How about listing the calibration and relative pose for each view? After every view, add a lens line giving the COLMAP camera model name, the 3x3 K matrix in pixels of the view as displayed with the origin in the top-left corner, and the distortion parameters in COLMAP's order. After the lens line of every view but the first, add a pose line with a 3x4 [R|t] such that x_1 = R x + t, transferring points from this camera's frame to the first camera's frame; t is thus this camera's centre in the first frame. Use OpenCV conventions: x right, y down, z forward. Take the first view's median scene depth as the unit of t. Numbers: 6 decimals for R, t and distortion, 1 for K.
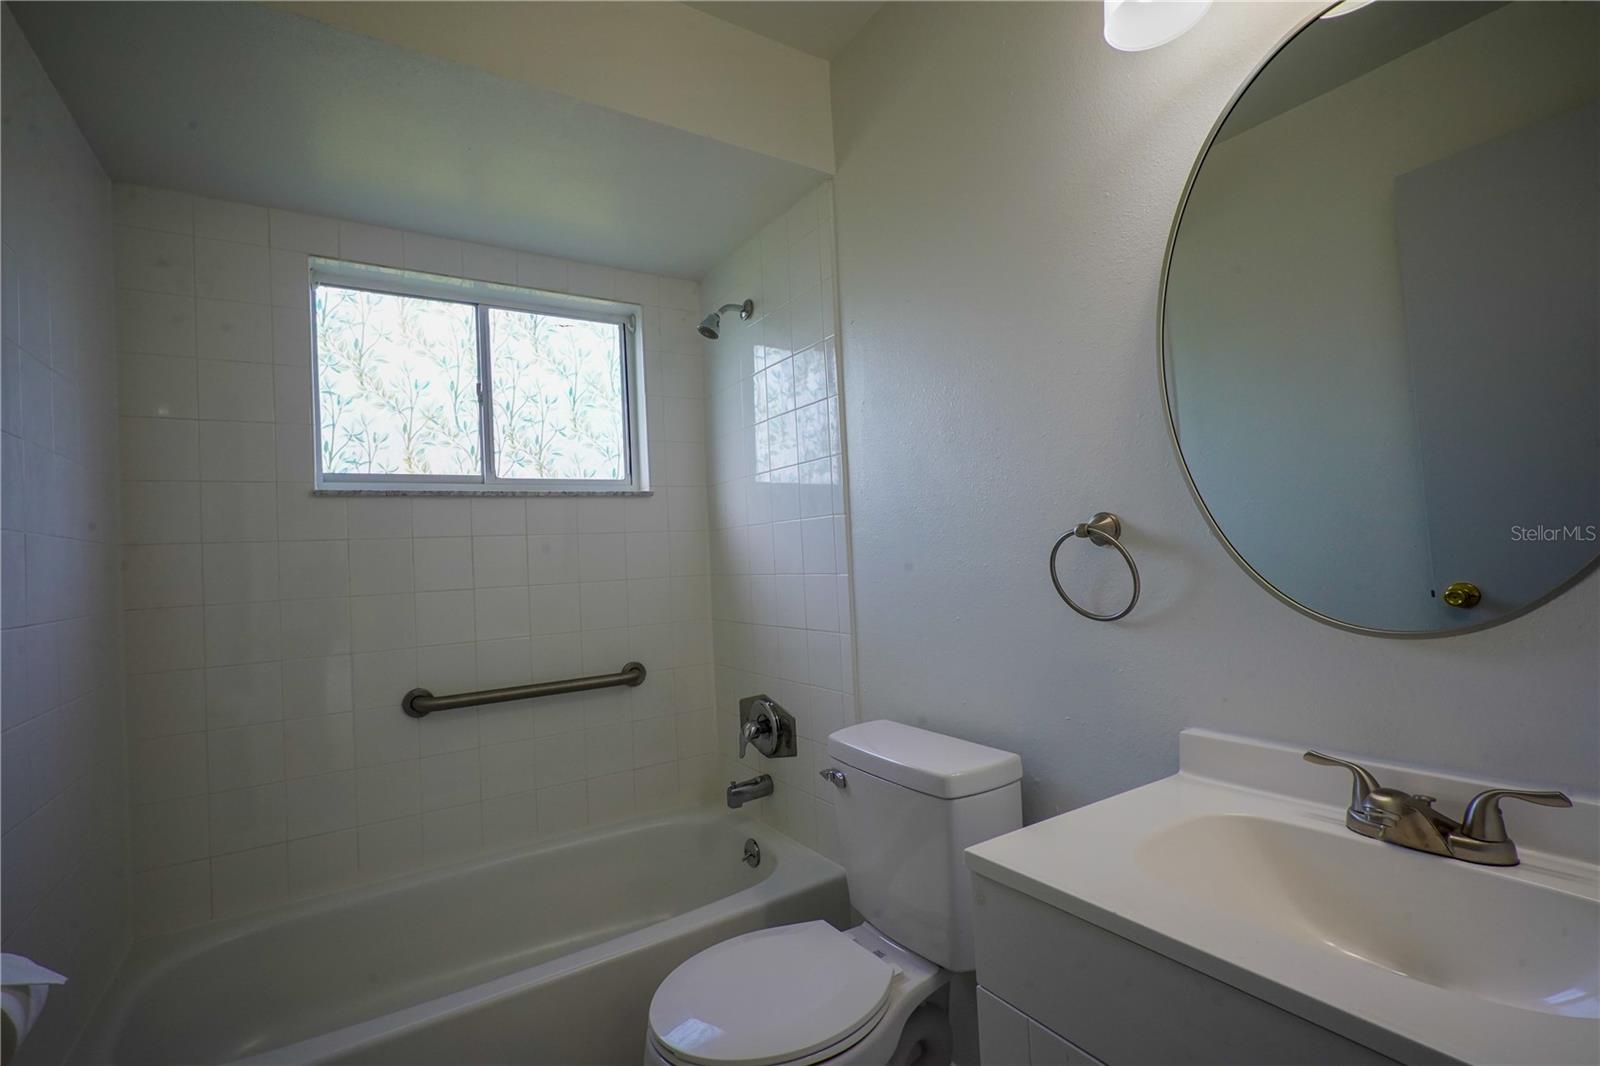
lens RADIAL K [[726.8, 0, 800.0], [0, 726.8, 533.0], [0, 0, 1]] dist [-0.000476, 0.000763]
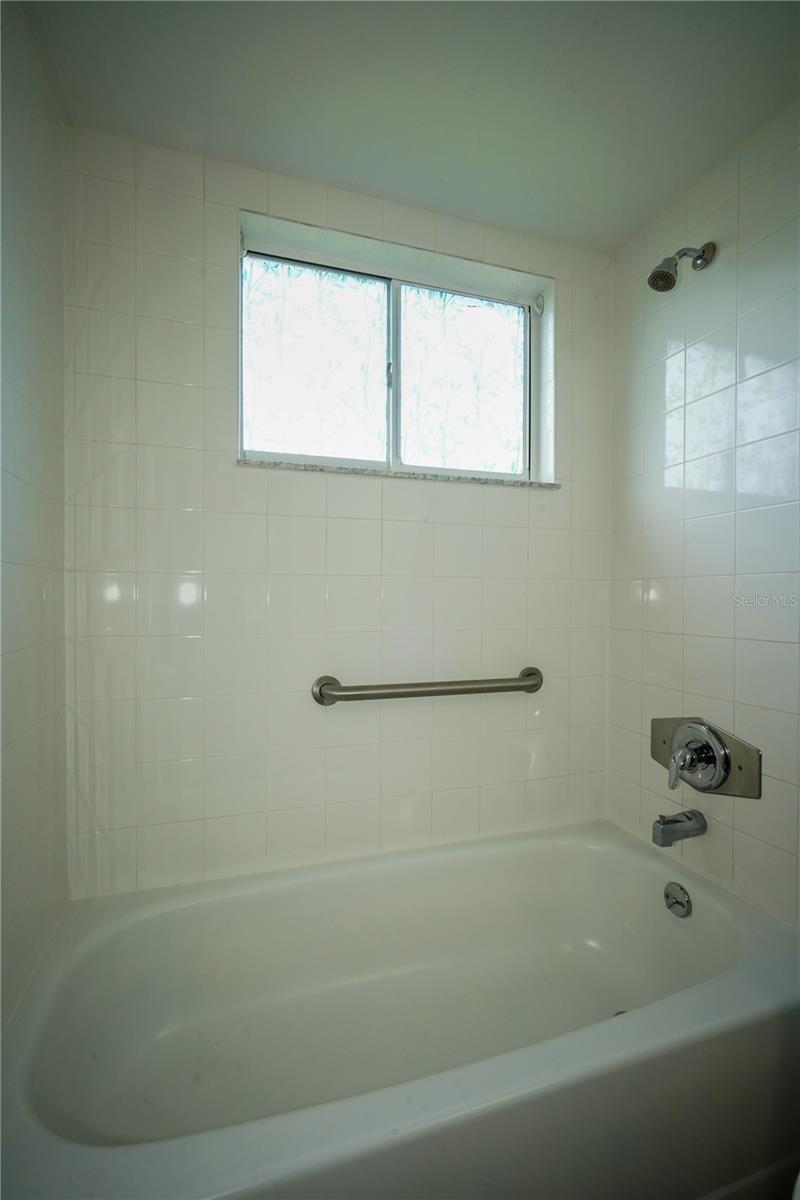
lens RADIAL K [[545.1, 0, 400.0], [0, 545.1, 600.0], [0, 0, 1]] dist [-0.000476, 0.000763]
pose [[0.969523, 0.051120, -0.239606, -0.238420], [-0.042278, 0.998227, 0.041900, 0.072396], [0.241324, -0.030493, 0.969966, 0.297933]]
